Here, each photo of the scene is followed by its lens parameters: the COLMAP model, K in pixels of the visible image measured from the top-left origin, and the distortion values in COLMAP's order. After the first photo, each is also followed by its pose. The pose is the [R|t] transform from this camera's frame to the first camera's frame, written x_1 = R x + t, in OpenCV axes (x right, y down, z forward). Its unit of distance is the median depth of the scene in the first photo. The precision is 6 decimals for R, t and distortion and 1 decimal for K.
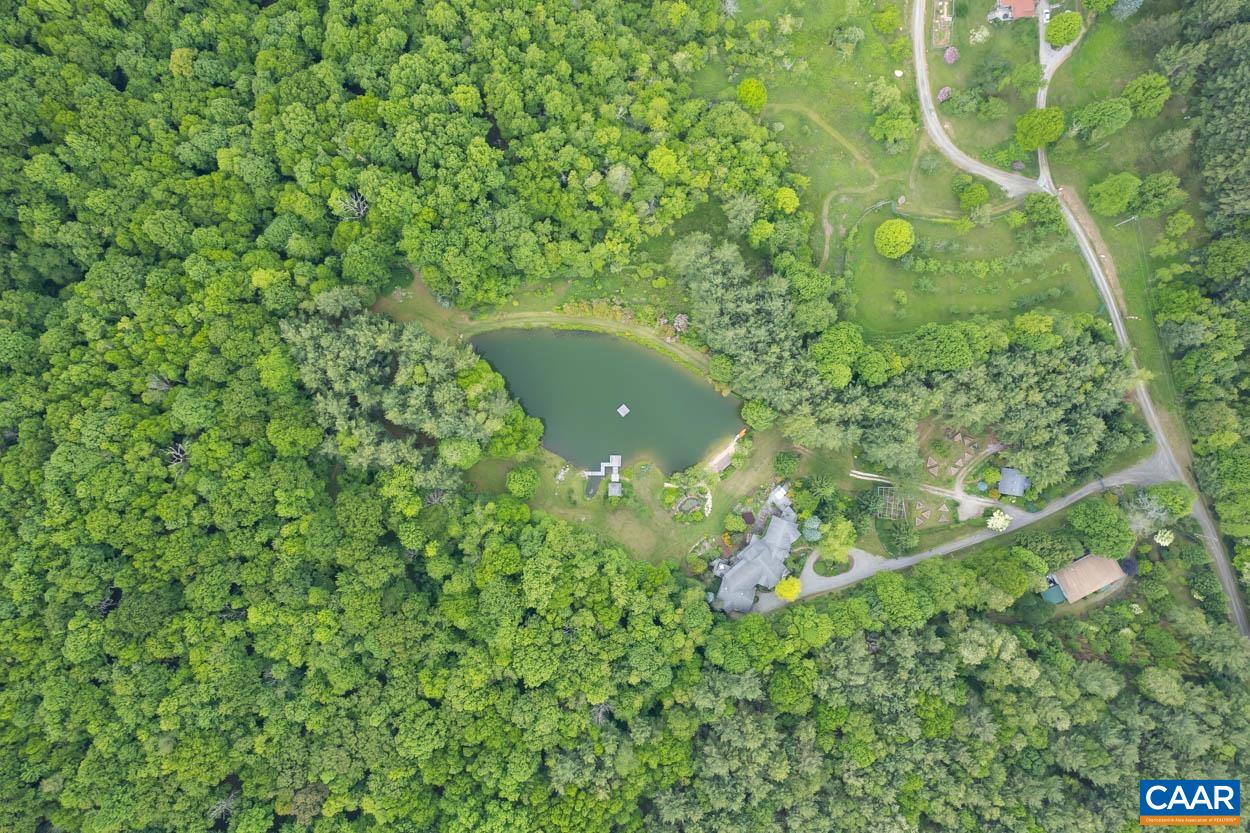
lens RADIAL K [[741.4, 0, 623.5], [0, 741.4, 413.8], [0, 0, 1]] dist [-0.033193, 0.001730]
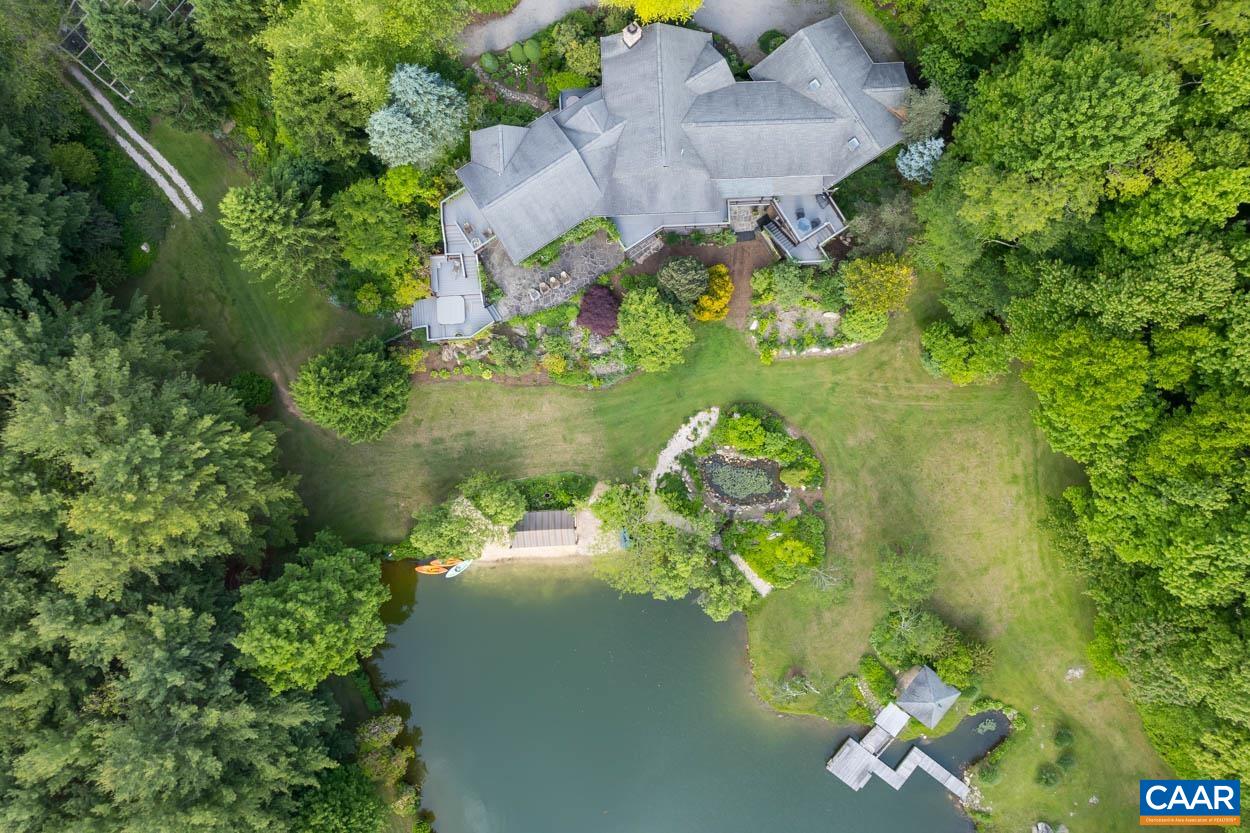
lens RADIAL K [[734.7, 0, 625.0], [0, 734.7, 416.5], [0, 0, 1]] dist [-0.035659, 0.012807]
pose [[-0.792211, -0.610125, -0.012203, 0.150706], [0.610245, -0.792100, -0.013375, 0.127231], [-0.001505, -0.018043, 0.999836, 0.782027]]
